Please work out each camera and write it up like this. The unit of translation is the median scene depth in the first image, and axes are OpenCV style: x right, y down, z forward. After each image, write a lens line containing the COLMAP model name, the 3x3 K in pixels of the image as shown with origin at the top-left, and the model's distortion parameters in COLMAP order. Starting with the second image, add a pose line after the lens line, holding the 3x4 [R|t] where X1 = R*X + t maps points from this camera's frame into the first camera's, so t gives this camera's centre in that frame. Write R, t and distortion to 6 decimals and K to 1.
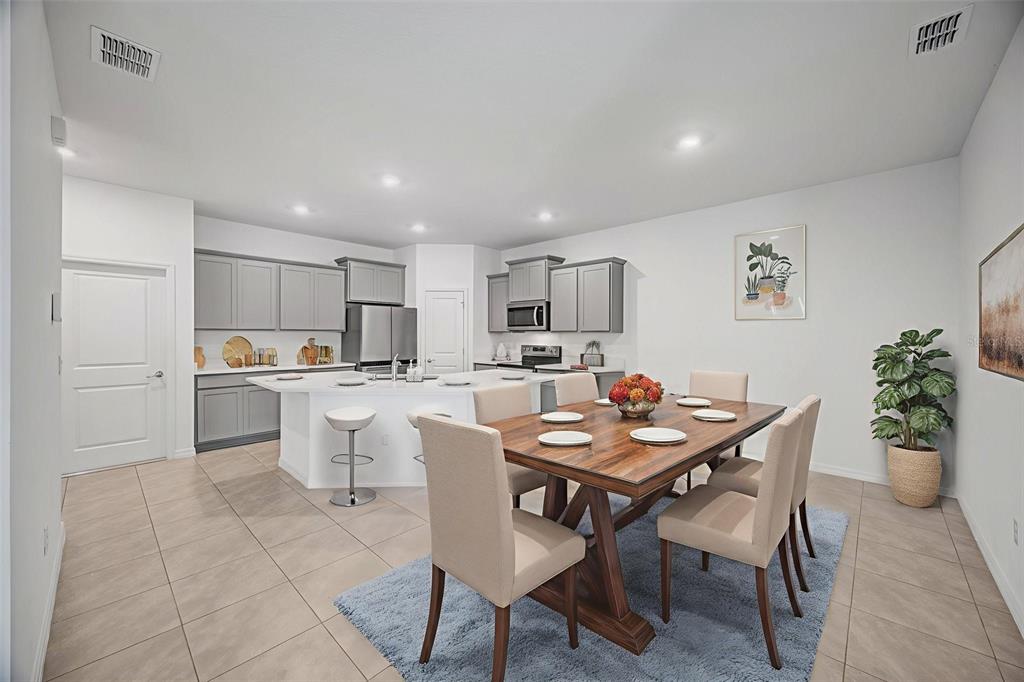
lens RADIAL K [[391.6, 0, 514.2], [0, 391.6, 338.1], [0, 0, 1]] dist [-0.001336, -0.000118]
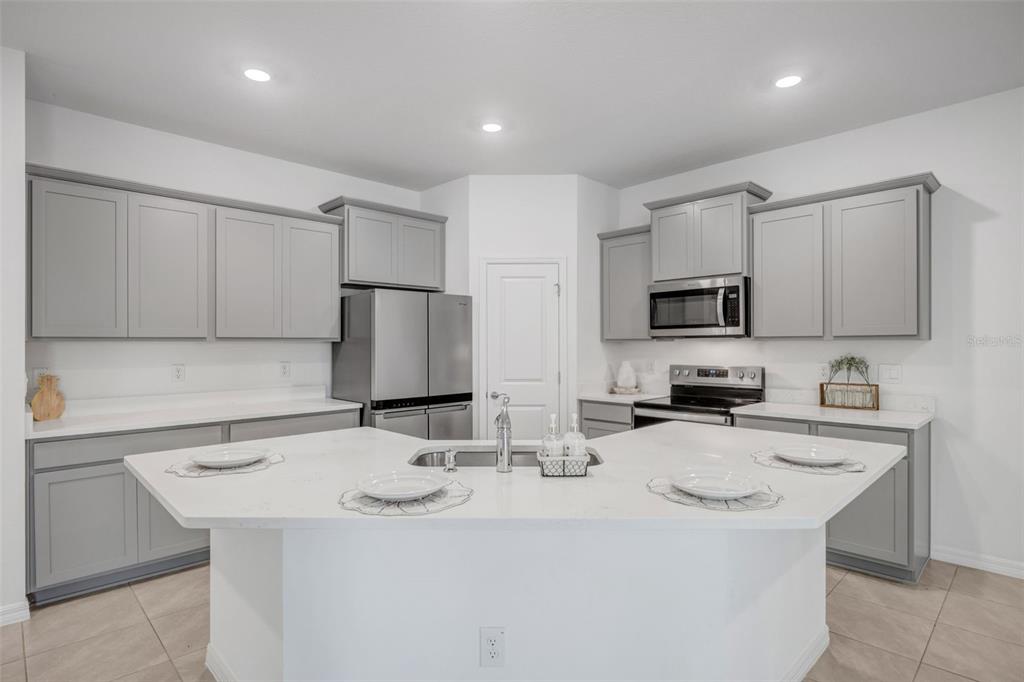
lens RADIAL K [[521.9, 0, 510.8], [0, 521.9, 343.9], [0, 0, 1]] dist [0.004579, 0.002021]
pose [[0.999030, -0.007625, -0.043364, -0.175555], [0.007278, 0.999940, -0.008160, -0.006007], [0.043423, 0.007836, 0.999026, 0.317340]]
